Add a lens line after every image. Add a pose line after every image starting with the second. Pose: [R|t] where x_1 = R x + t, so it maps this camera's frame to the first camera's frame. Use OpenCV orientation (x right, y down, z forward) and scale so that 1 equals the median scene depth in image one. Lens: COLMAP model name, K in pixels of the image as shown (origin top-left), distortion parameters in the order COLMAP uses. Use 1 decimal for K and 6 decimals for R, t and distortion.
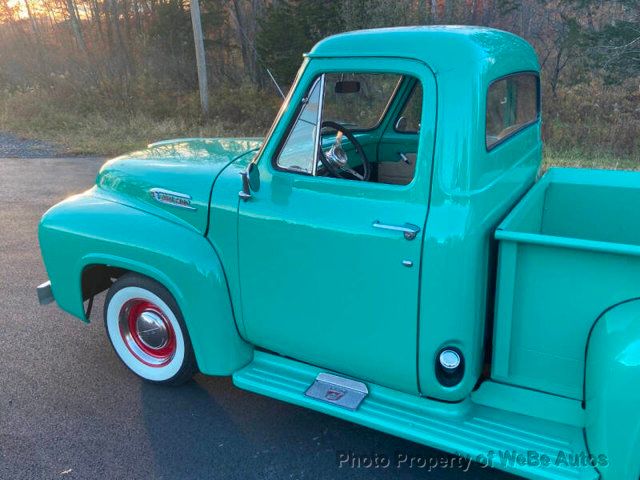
lens RADIAL K [[542.0, 0, 316.3], [0, 542.0, 241.2], [0, 0, 1]] dist [0.115009, -0.142961]
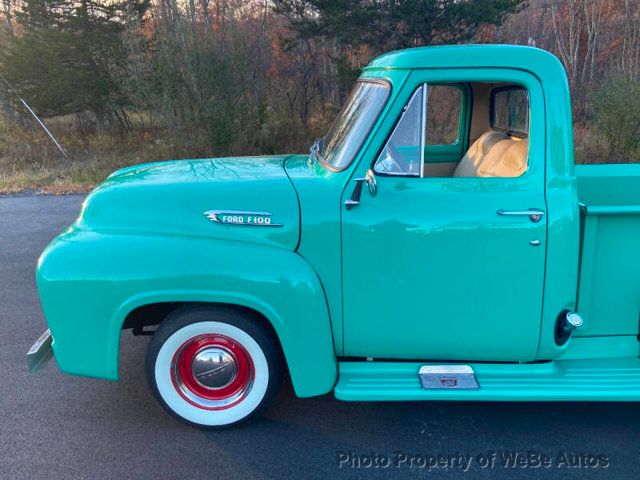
lens RADIAL K [[542.0, 0, 314.2], [0, 542.0, 238.2], [0, 0, 1]] dist [0.115009, -0.142961]
pose [[0.893047, -0.111700, 0.435878, -0.629504], [0.138684, 0.989868, -0.030474, 0.001554], [-0.428058, 0.087664, 0.899490, 0.128882]]
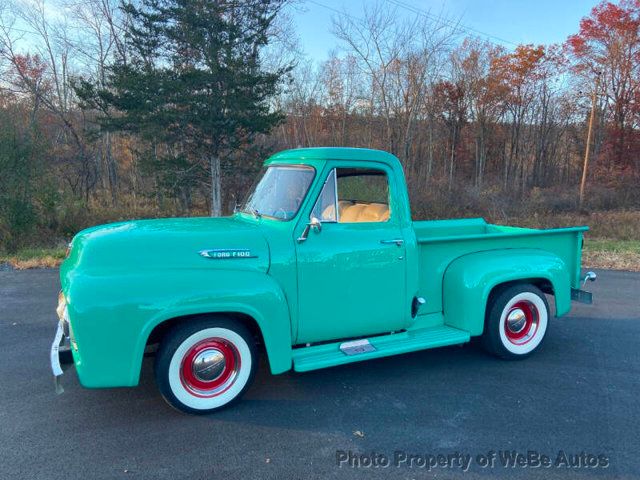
lens RADIAL K [[480.8, 0, 314.4], [0, 480.8, 243.8], [0, 0, 1]] dist [0.112265, -0.132163]
pose [[0.597125, -0.078759, 0.798272, -1.215901], [0.232895, 0.969322, -0.078576, 0.046877], [-0.767594, 0.232834, 0.597149, 0.133577]]
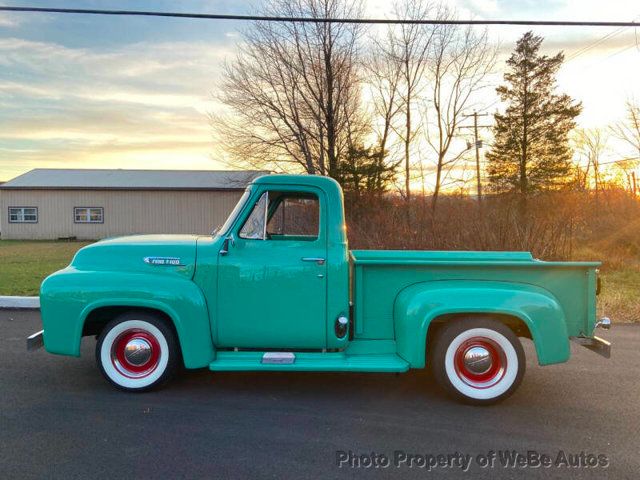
lens RADIAL K [[481.5, 0, 319.3], [0, 481.5, 236.0], [0, 0, 1]] dist [0.103967, -0.114740]
pose [[0.887069, 0.019762, 0.461214, -0.585597], [0.110593, 0.960893, -0.253879, 0.304982], [-0.448194, 0.276216, 0.850192, -0.525501]]
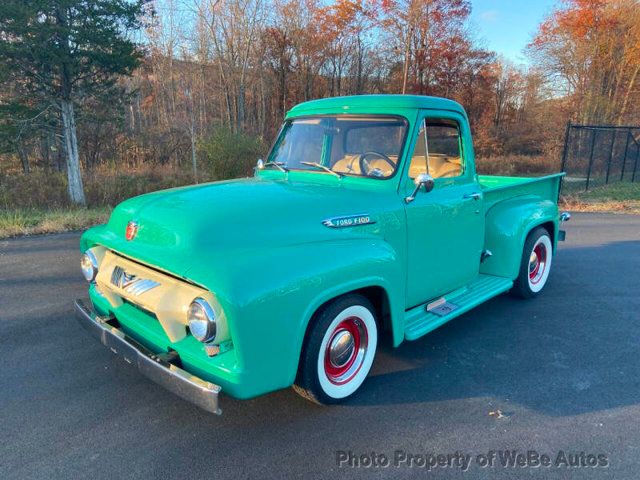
lens RADIAL K [[480.8, 0, 314.4], [0, 480.8, 244.9], [0, 0, 1]] dist [0.112265, -0.132163]
pose [[0.270316, -0.199002, 0.941981, -1.415299], [0.296006, 0.948193, 0.115371, -0.189705], [-0.916139, 0.247645, 0.315217, 0.847327]]
